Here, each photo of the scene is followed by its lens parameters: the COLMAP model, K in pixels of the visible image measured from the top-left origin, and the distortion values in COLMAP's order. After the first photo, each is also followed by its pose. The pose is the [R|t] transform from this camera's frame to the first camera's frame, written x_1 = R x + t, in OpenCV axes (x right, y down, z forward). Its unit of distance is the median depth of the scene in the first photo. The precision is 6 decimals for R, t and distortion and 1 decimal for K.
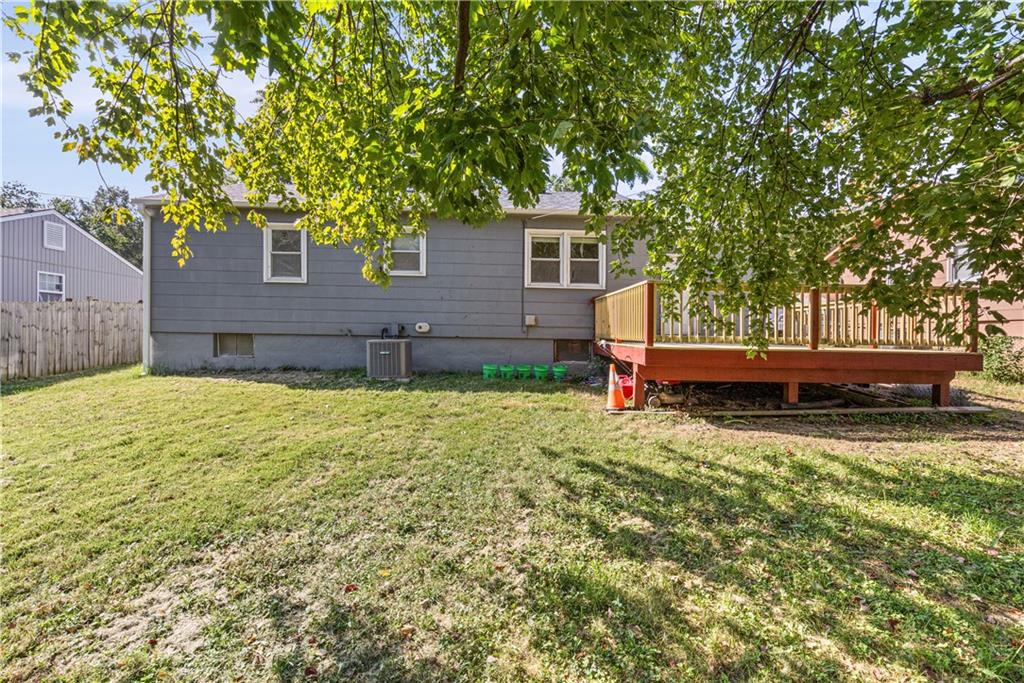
lens RADIAL K [[443.6, 0, 513.5], [0, 443.6, 334.5], [0, 0, 1]] dist [-0.001685, -0.000558]
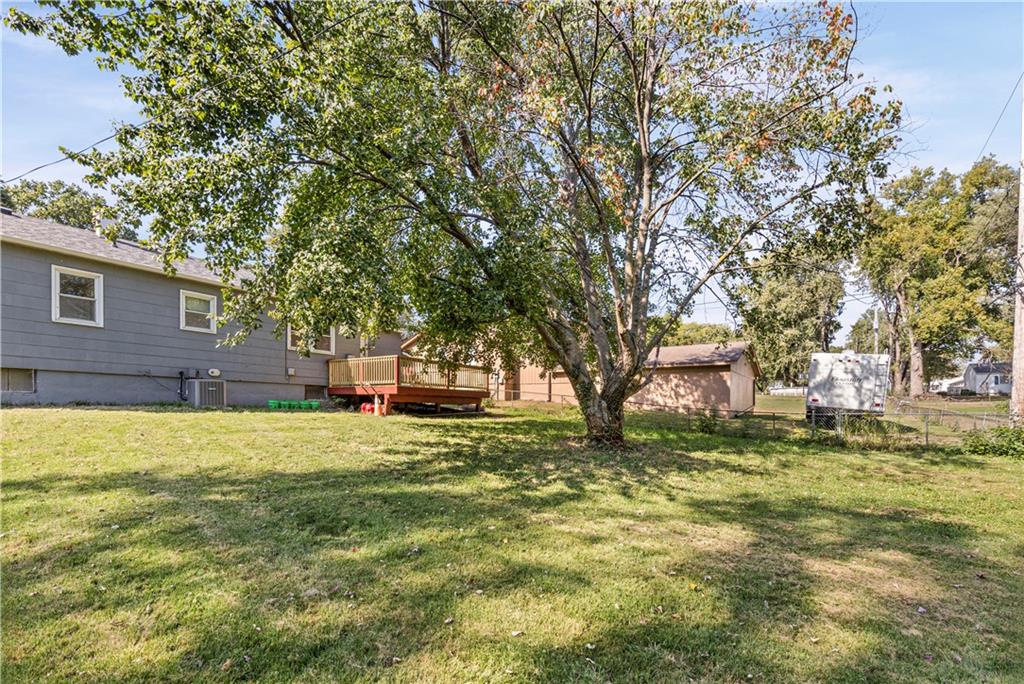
lens RADIAL K [[443.6, 0, 511.4], [0, 443.6, 342.3], [0, 0, 1]] dist [-0.001685, -0.000558]
pose [[0.575093, 0.110139, 0.810640, -0.778523], [-0.002260, 0.991106, -0.133055, 0.069045], [-0.818085, 0.074687, 0.570227, -0.491686]]
